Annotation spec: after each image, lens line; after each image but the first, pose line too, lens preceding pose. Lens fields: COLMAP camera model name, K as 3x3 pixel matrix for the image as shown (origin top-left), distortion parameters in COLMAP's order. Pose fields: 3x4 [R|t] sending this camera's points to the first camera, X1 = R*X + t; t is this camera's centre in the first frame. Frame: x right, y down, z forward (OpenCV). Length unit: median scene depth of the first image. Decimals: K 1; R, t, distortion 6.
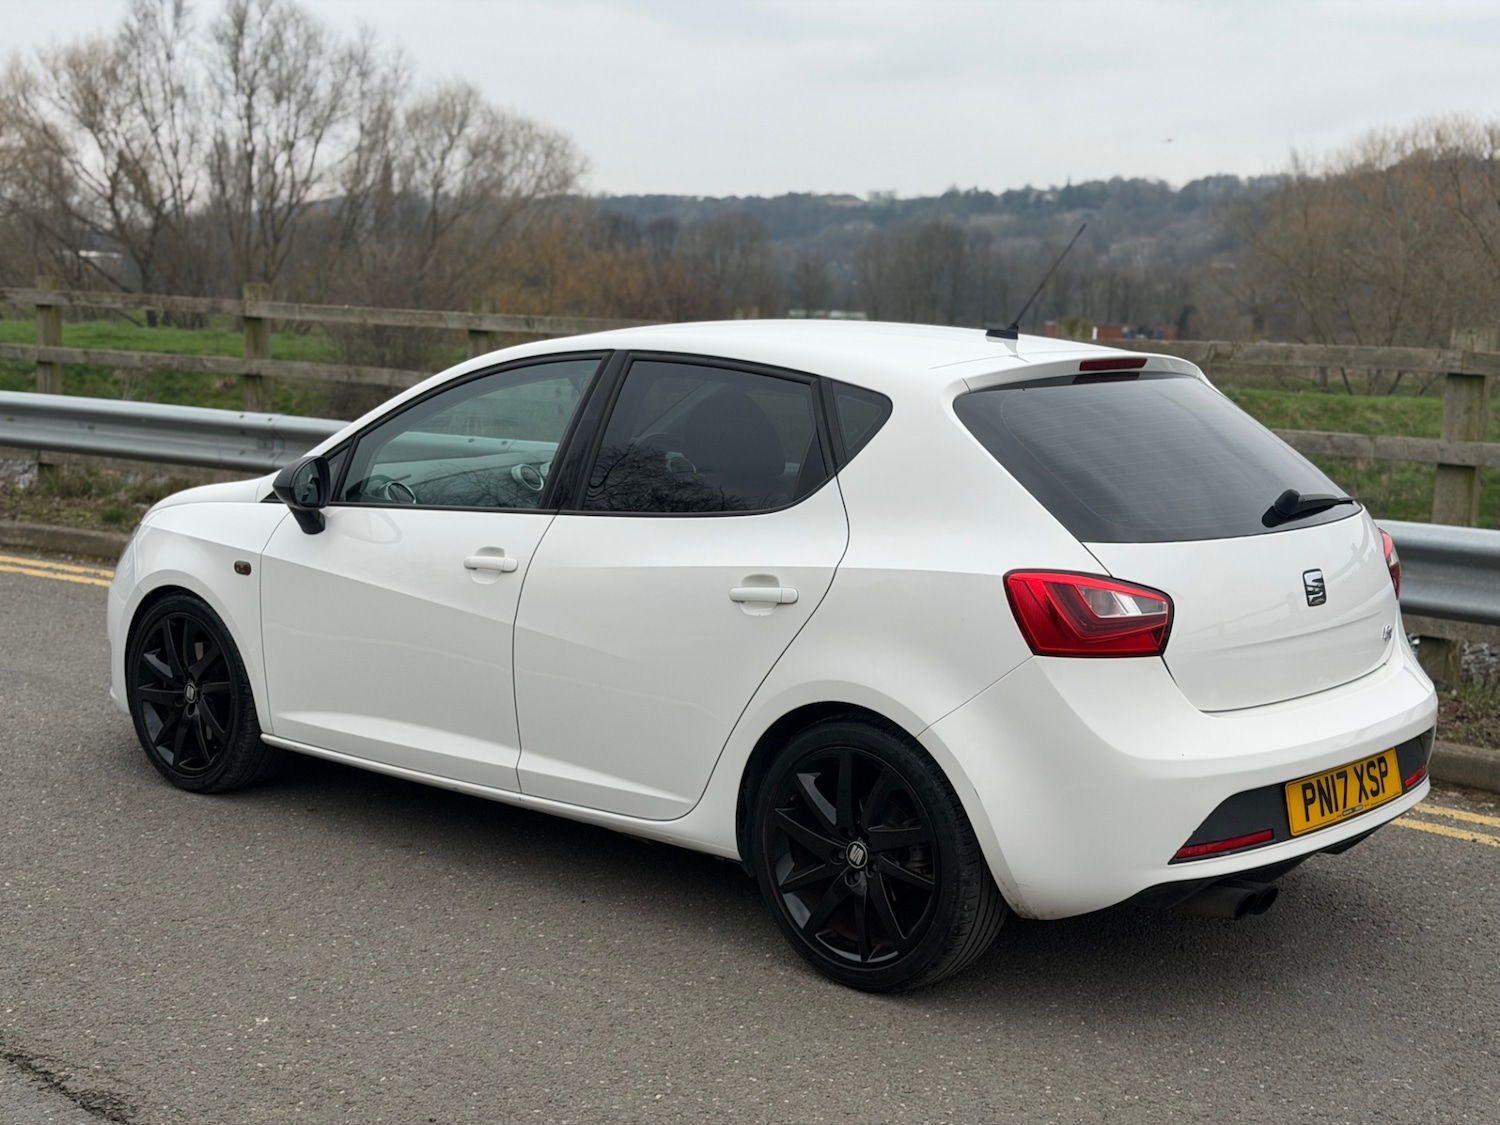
lens RADIAL K [[2078.8, 0, 756.5], [0, 2078.8, 577.6], [0, 0, 1]] dist [0.122843, 0.000000]
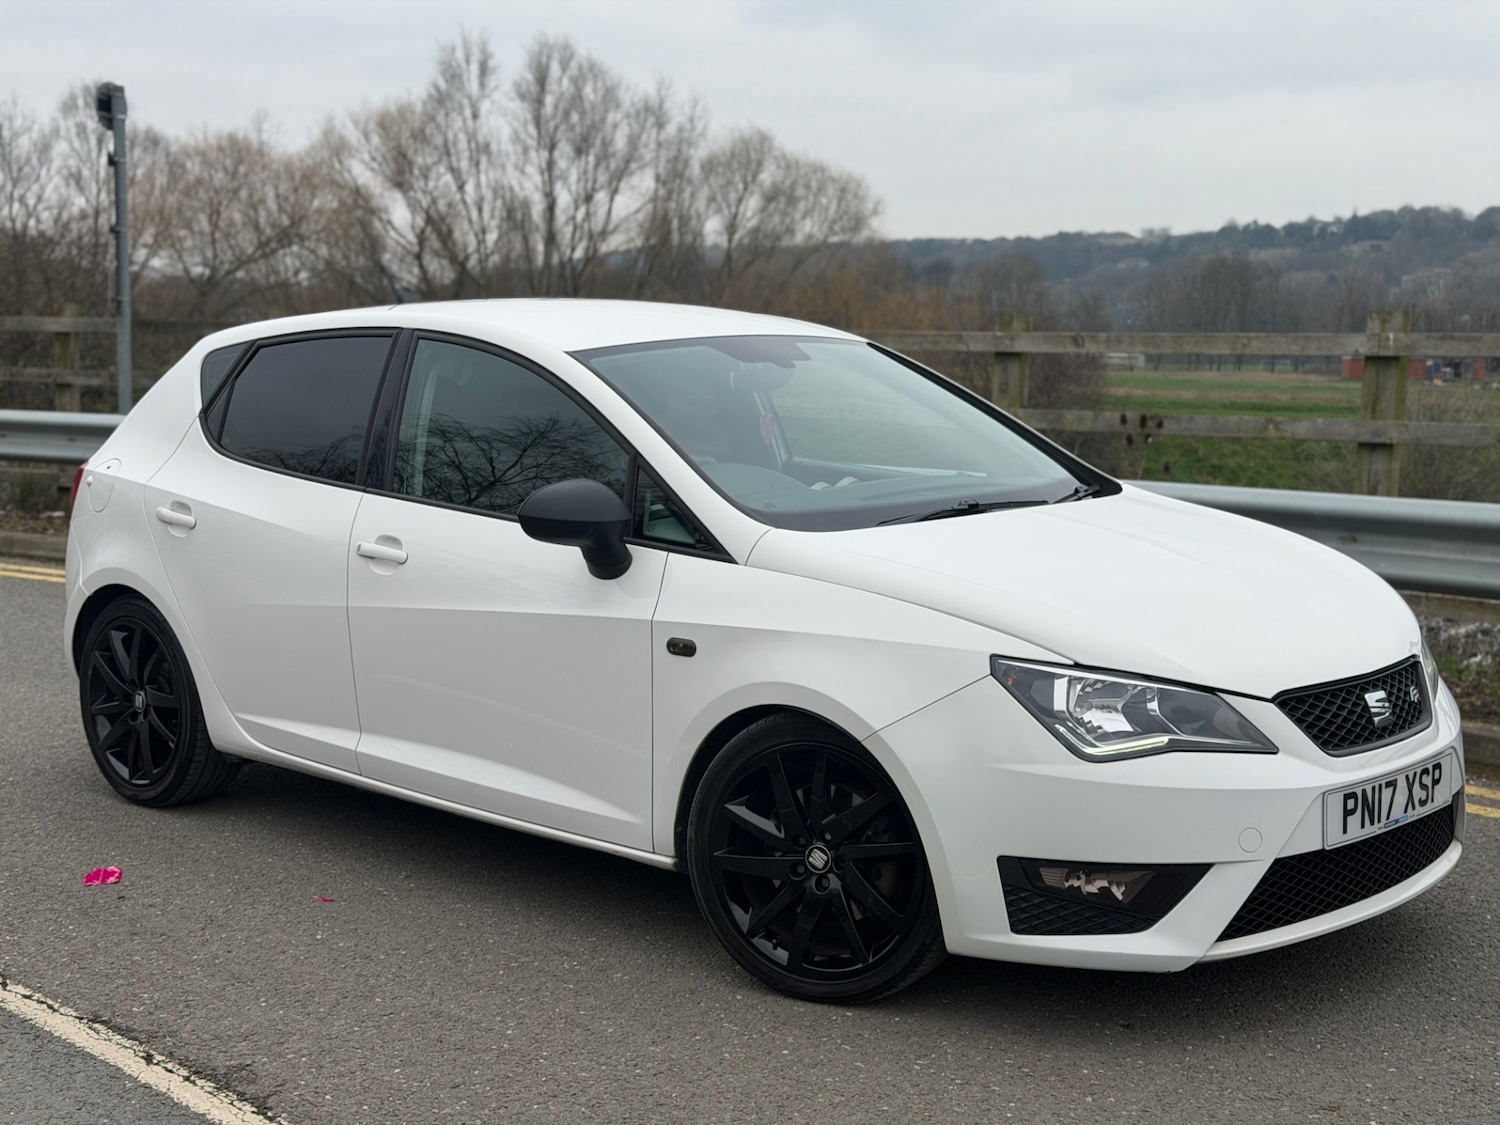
lens RADIAL K [[2078.8, 0, 748.5], [0, 2078.8, 567.3], [0, 0, 1]] dist [0.122843, 0.000000]
pose [[0.991302, -0.004887, -0.131513, -0.122476], [0.001476, 0.999660, -0.026020, -0.010634], [0.131595, 0.025600, 0.990973, 0.155919]]
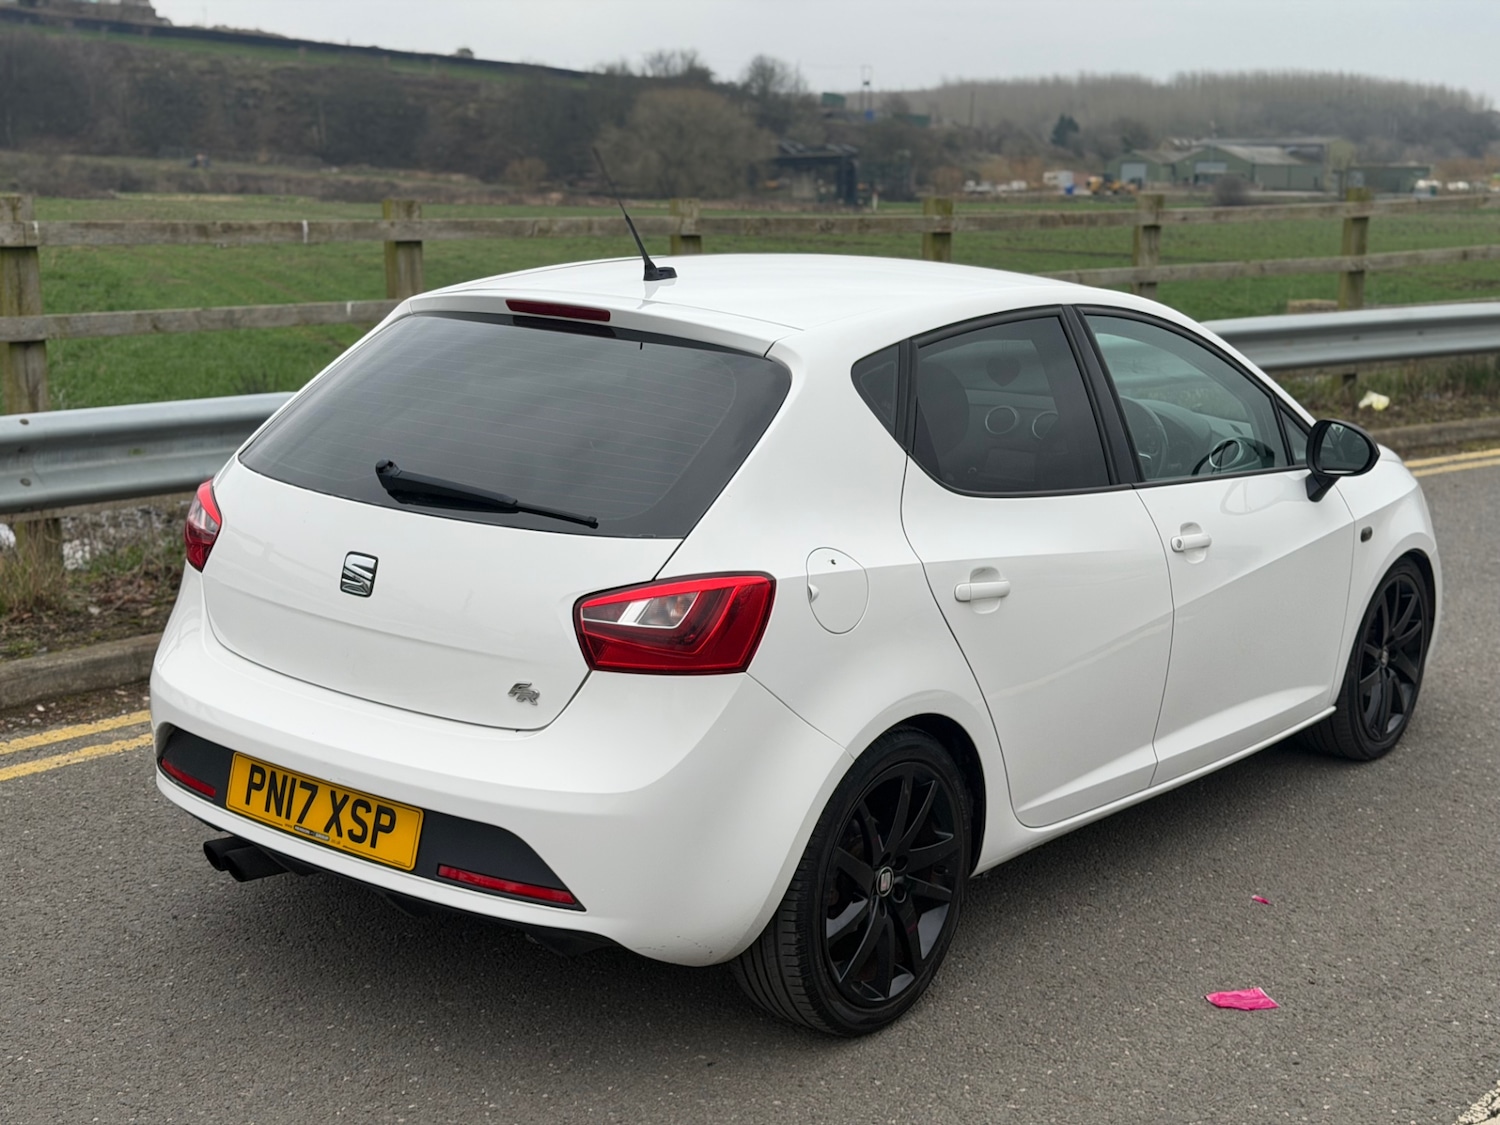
lens RADIAL K [[2078.8, 0, 720.7], [0, 2078.8, 562.4], [0, 0, 1]] dist [0.122843, 0.000000]
pose [[0.055217, -0.219353, 0.974082, -0.649464], [0.118081, 0.970159, 0.211776, -0.116813], [-0.991468, 0.103327, 0.079471, 0.621518]]
